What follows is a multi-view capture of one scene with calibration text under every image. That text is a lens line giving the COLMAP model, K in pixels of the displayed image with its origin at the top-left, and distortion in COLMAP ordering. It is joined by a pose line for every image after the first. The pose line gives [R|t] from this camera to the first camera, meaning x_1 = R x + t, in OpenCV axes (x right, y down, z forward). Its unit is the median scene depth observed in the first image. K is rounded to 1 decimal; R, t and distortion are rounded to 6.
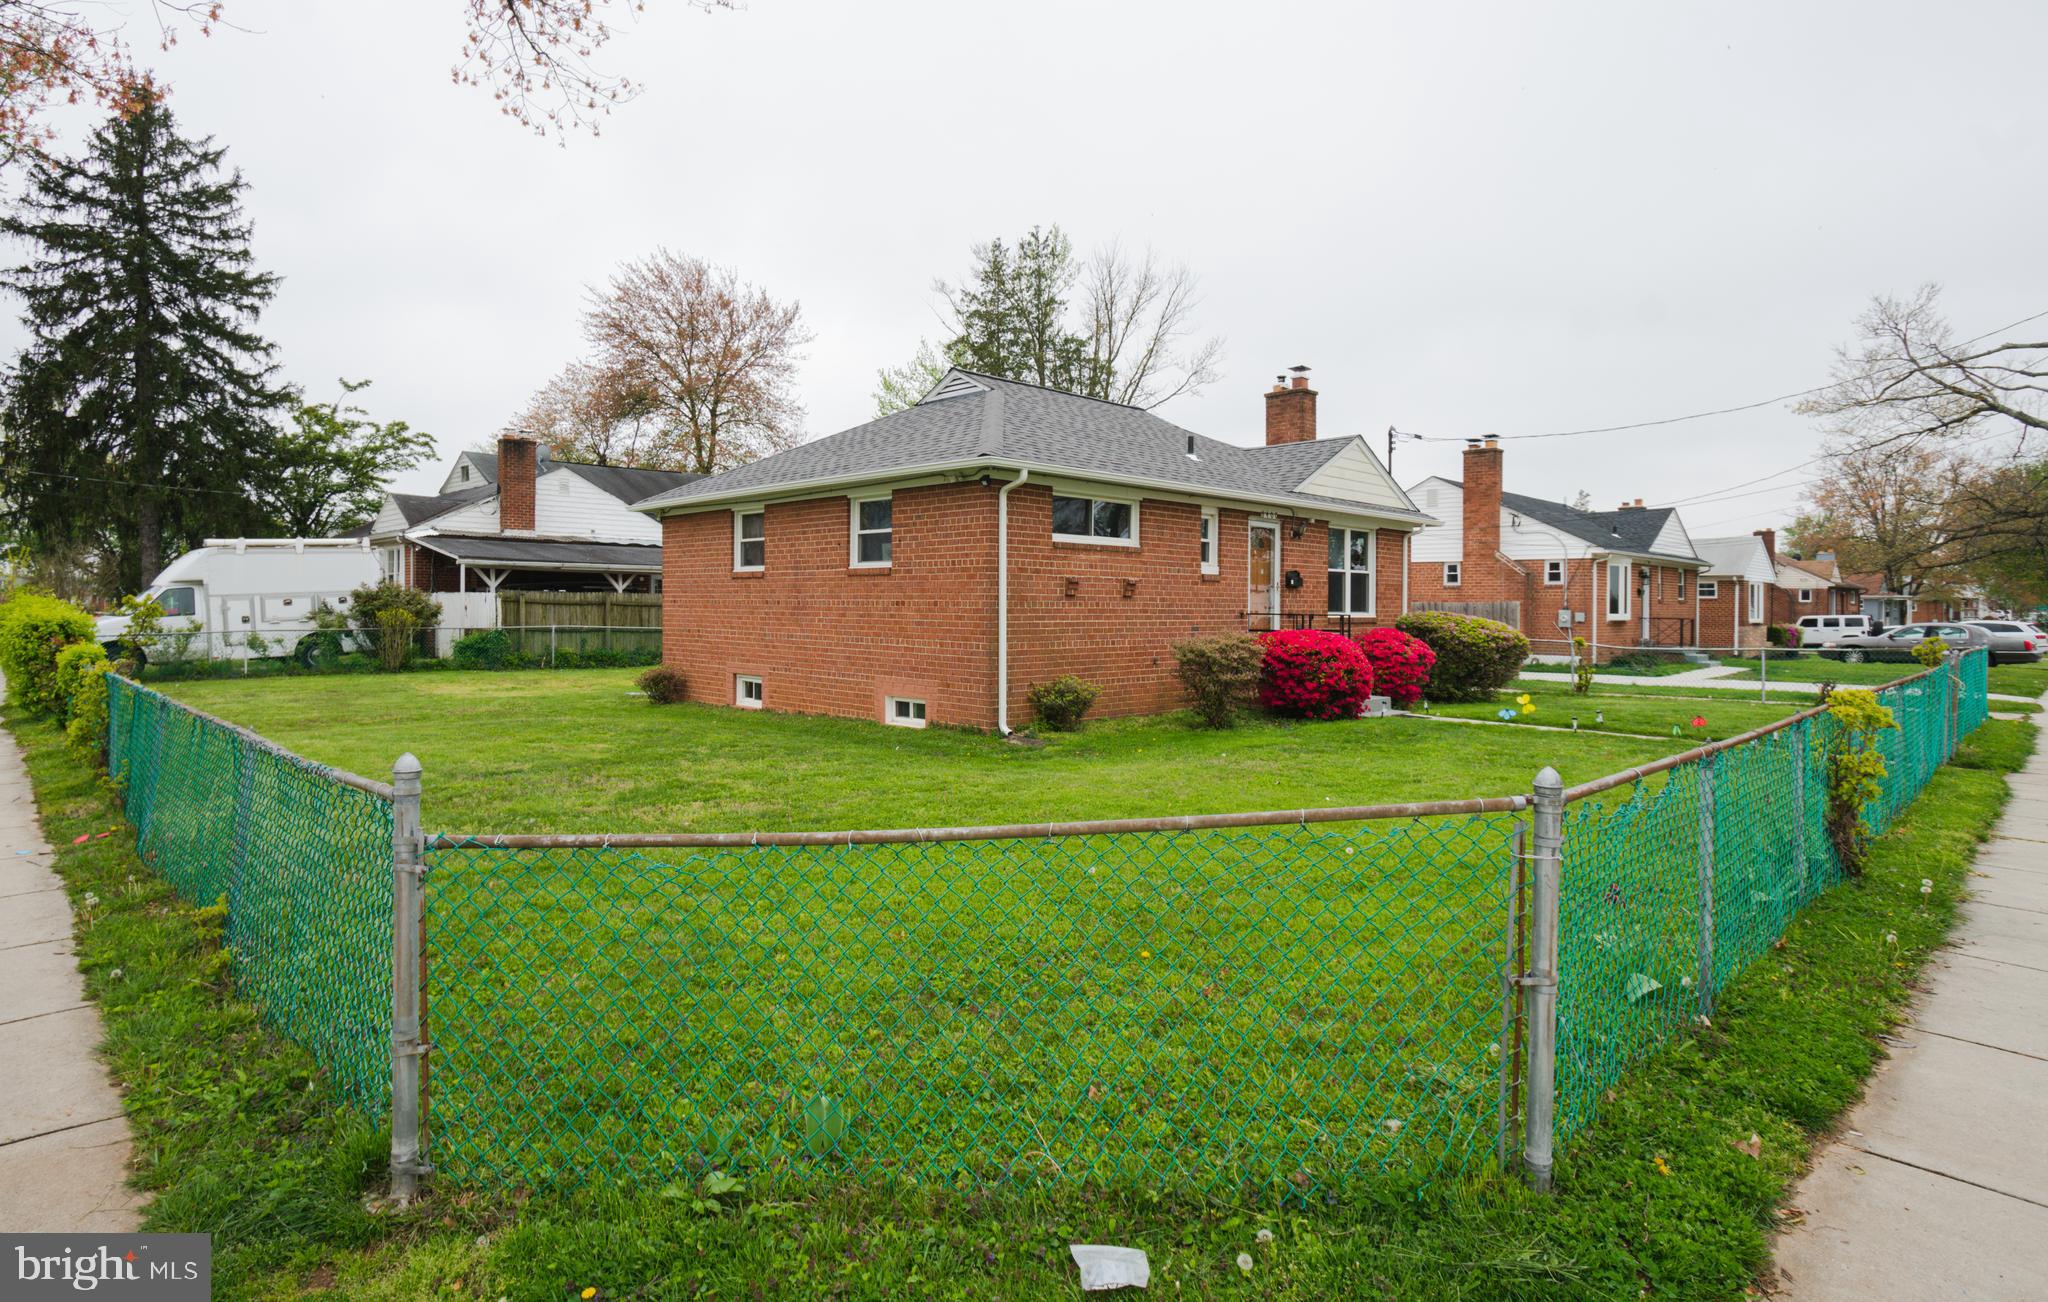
lens RADIAL K [[1038.0, 0, 1042.7], [0, 1038.0, 588.7], [0, 0, 1]] dist [0.000995, 0.000649]
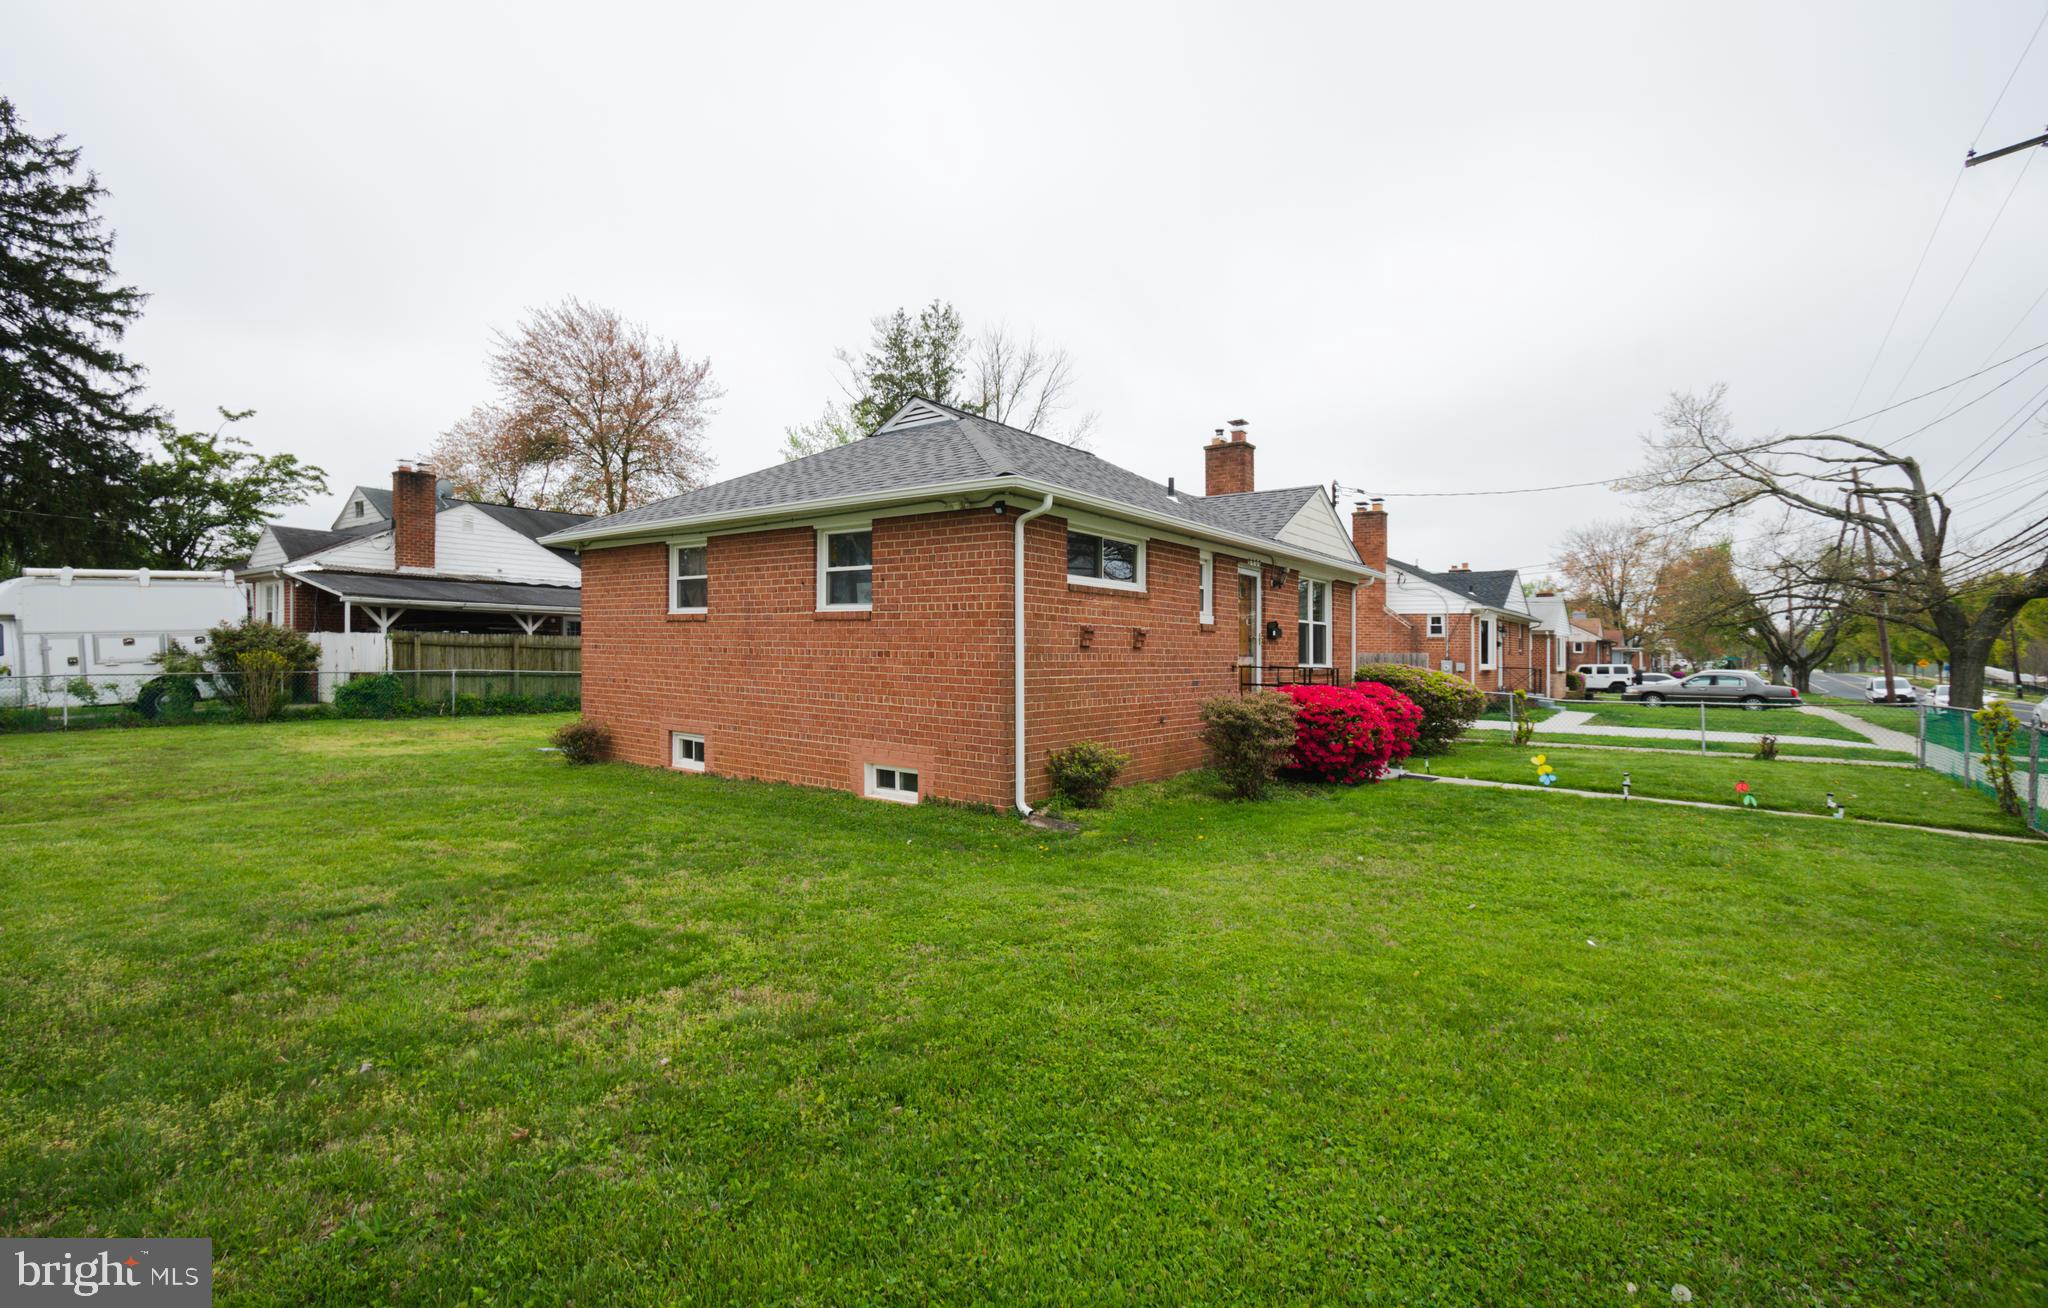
lens RADIAL K [[886.4, 0, 1024.0], [0, 886.4, 654.0], [0, 0, 1]] dist [-0.001053, -0.000046]
pose [[0.992356, 0.008933, 0.123084, -0.056177], [-0.011702, 0.999694, 0.021792, -0.001406], [-0.122852, -0.023066, 0.992157, 0.135147]]
